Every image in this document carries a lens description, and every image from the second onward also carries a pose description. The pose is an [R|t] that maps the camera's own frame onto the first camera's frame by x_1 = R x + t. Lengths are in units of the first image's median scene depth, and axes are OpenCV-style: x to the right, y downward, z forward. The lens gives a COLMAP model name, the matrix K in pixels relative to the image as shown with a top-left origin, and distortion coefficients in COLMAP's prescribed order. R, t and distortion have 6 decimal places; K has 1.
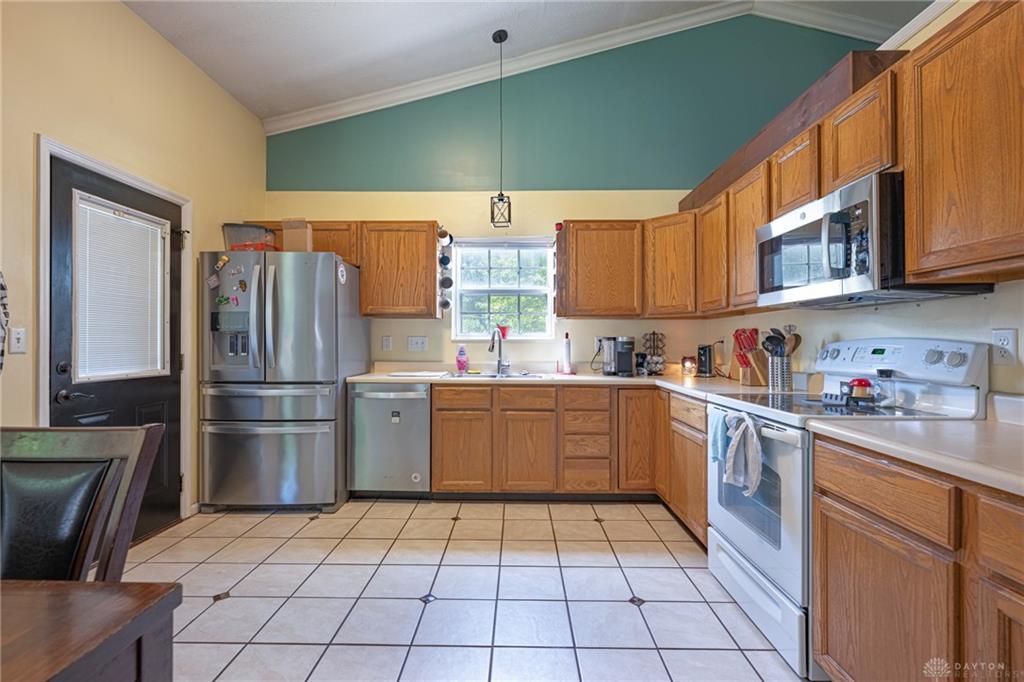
lens RADIAL K [[451.9, 0, 512.6], [0, 451.9, 339.9], [0, 0, 1]] dist [0.001314, 0.000236]
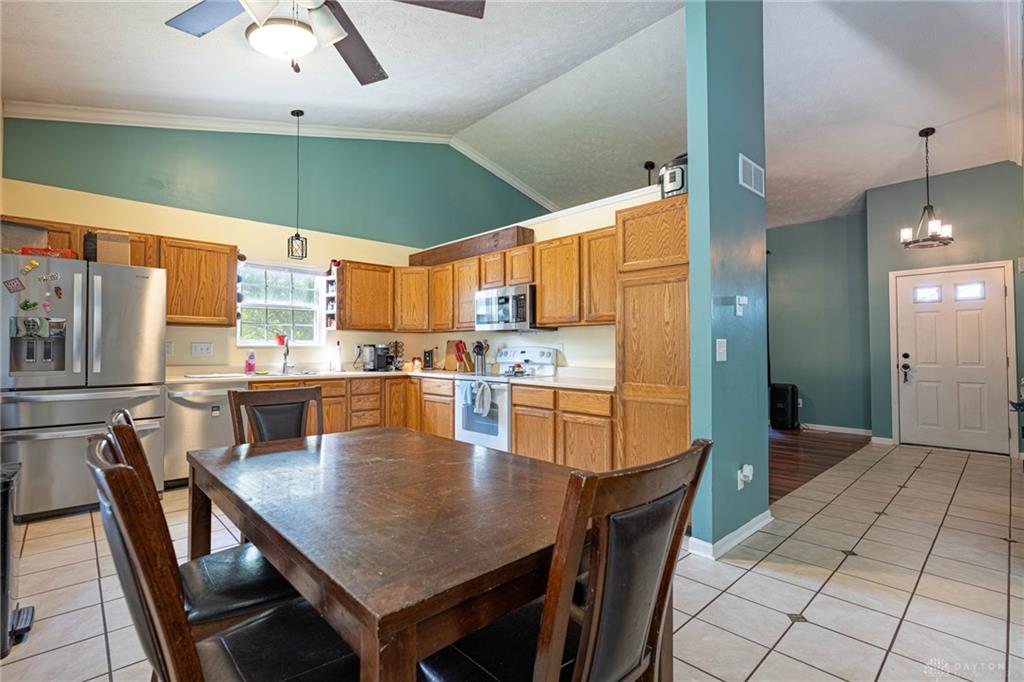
lens RADIAL K [[472.4, 0, 512.0], [0, 472.4, 341.0], [0, 0, 1]] dist [-0.001562, -0.000118]
pose [[0.720965, 0.010542, 0.692891, -0.608209], [-0.004743, 0.999936, -0.010279, -0.004935], [-0.692955, 0.004125, 0.720969, -0.476606]]
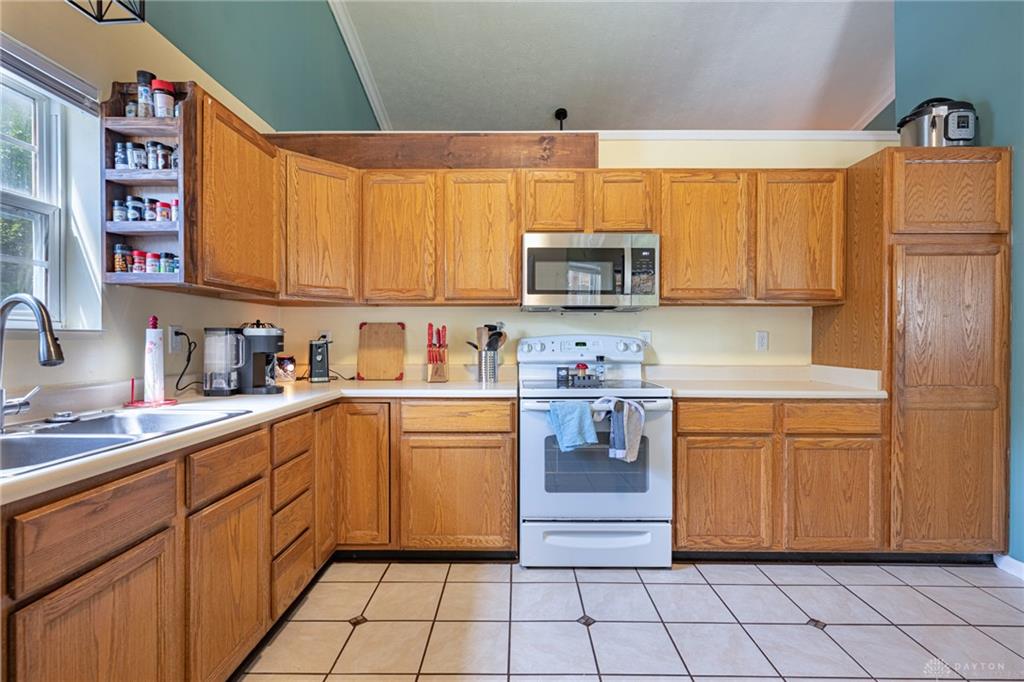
lens RADIAL K [[479.3, 0, 512.0], [0, 479.3, 341.0], [0, 0, 1]] dist [-0.001055, -0.000256]
pose [[-0.003412, -0.008540, 0.999958, -0.472275], [-0.008553, 0.999927, 0.008510, 0.002721], [-0.999958, -0.008523, -0.003484, 0.791574]]
